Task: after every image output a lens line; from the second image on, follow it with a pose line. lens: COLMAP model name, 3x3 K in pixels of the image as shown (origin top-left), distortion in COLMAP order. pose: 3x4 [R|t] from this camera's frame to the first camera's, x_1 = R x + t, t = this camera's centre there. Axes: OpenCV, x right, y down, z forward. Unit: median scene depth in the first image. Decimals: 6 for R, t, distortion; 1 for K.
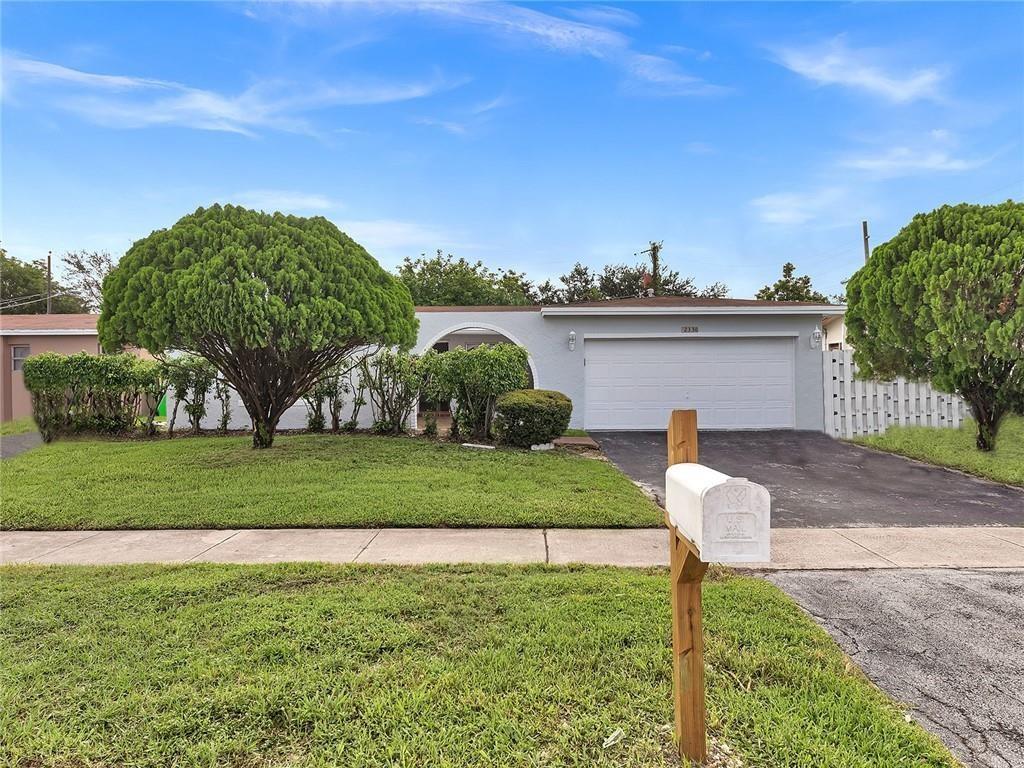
lens RADIAL K [[550.9, 0, 512.0], [0, 550.9, 384.0], [0, 0, 1]] dist [0.001481, 0.000258]
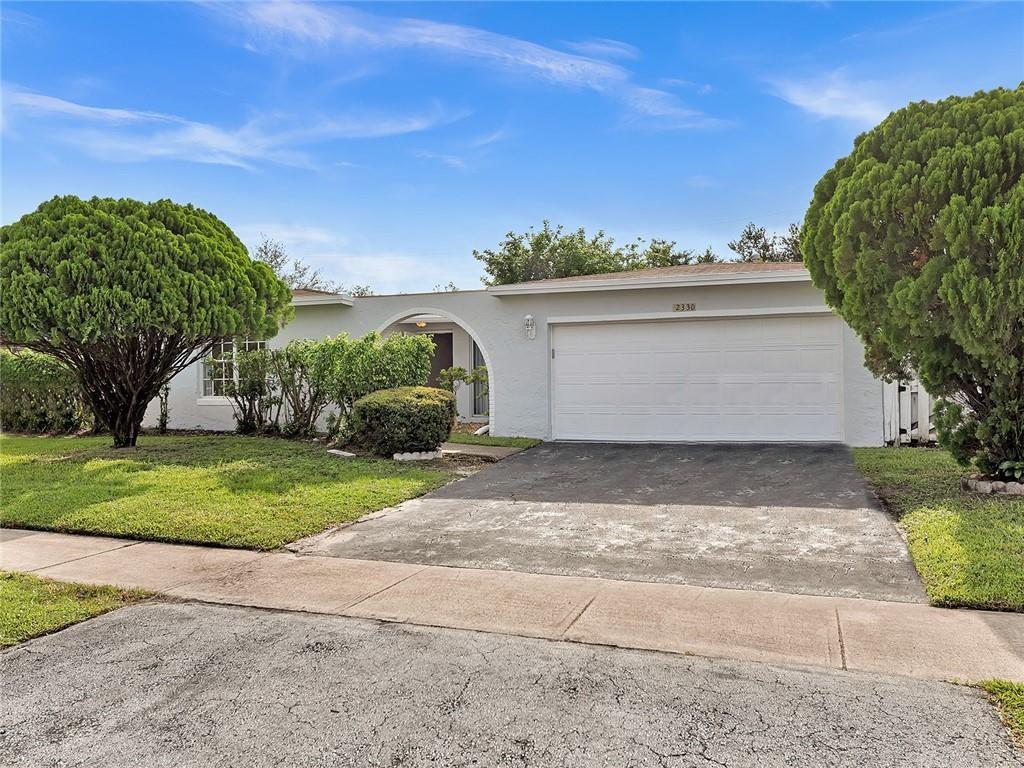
lens RADIAL K [[681.4, 0, 512.0], [0, 681.4, 384.0], [0, 0, 1]] dist [0.005391, 0.000423]
pose [[0.951667, 0.000476, -0.307130, 0.415115], [-0.001083, 0.999998, -0.001808, 0.006454], [0.307129, 0.002053, 0.951666, 0.063157]]
